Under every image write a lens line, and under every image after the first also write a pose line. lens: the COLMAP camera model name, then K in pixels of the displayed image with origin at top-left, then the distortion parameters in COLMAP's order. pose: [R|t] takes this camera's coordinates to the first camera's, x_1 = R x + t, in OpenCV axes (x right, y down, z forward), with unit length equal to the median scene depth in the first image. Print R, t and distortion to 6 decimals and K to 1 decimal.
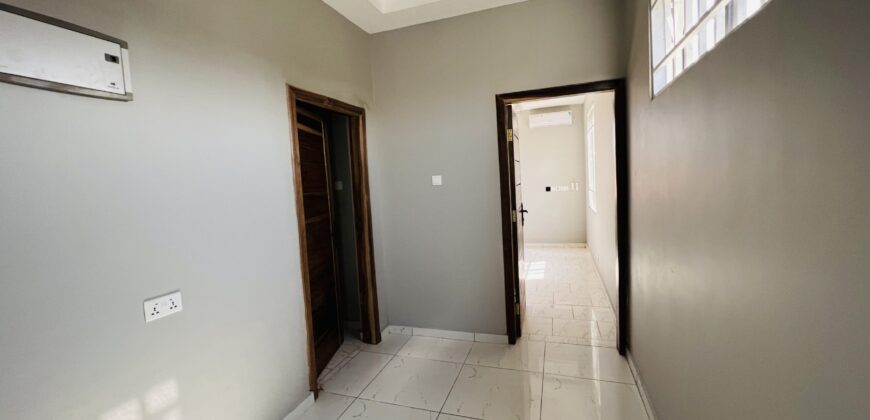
lens RADIAL K [[346.8, 0, 435.0], [0, 346.8, 205.2], [0, 0, 1]] dist [0.001048, -0.000121]
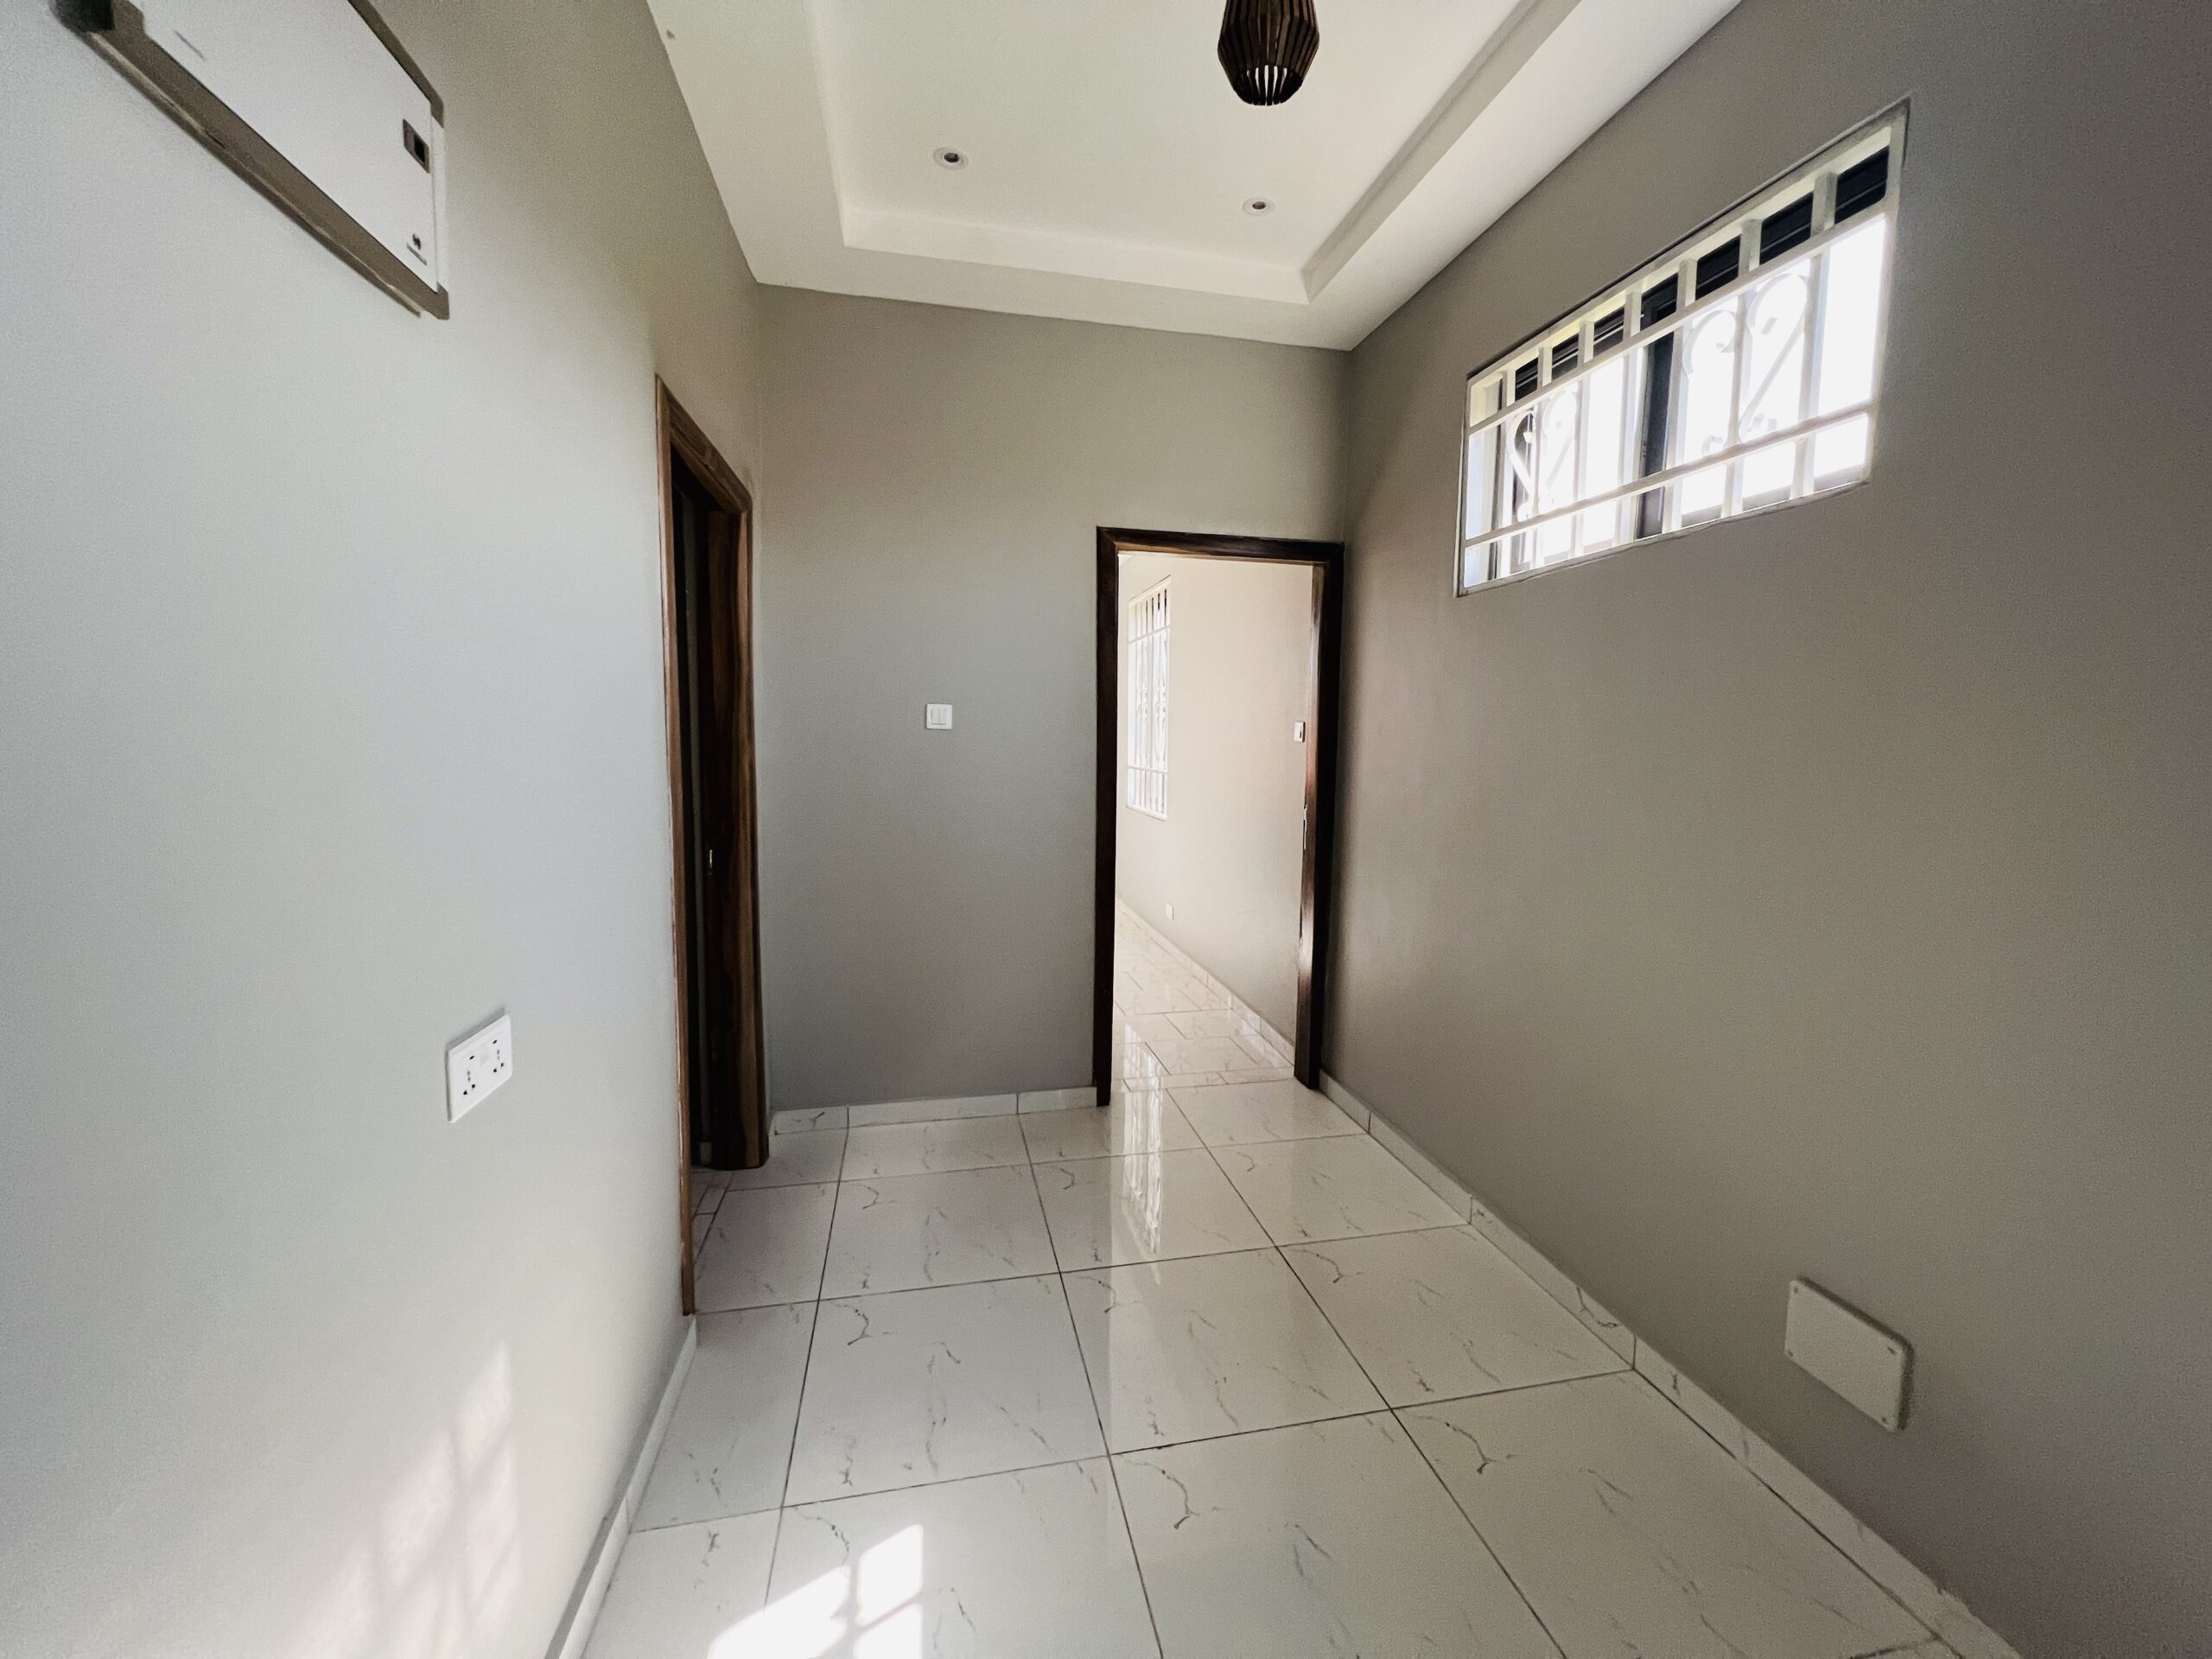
lens RADIAL K [[884.3, 0, 1098.7], [0, 884.3, 821.5], [0, 0, 1]] dist [0.000261, 0.000041]
pose [[0.854102, 0.015582, 0.519872, -0.366136], [-0.021234, 0.999762, 0.004920, 0.038458], [-0.519671, -0.015241, 0.854230, 0.057777]]
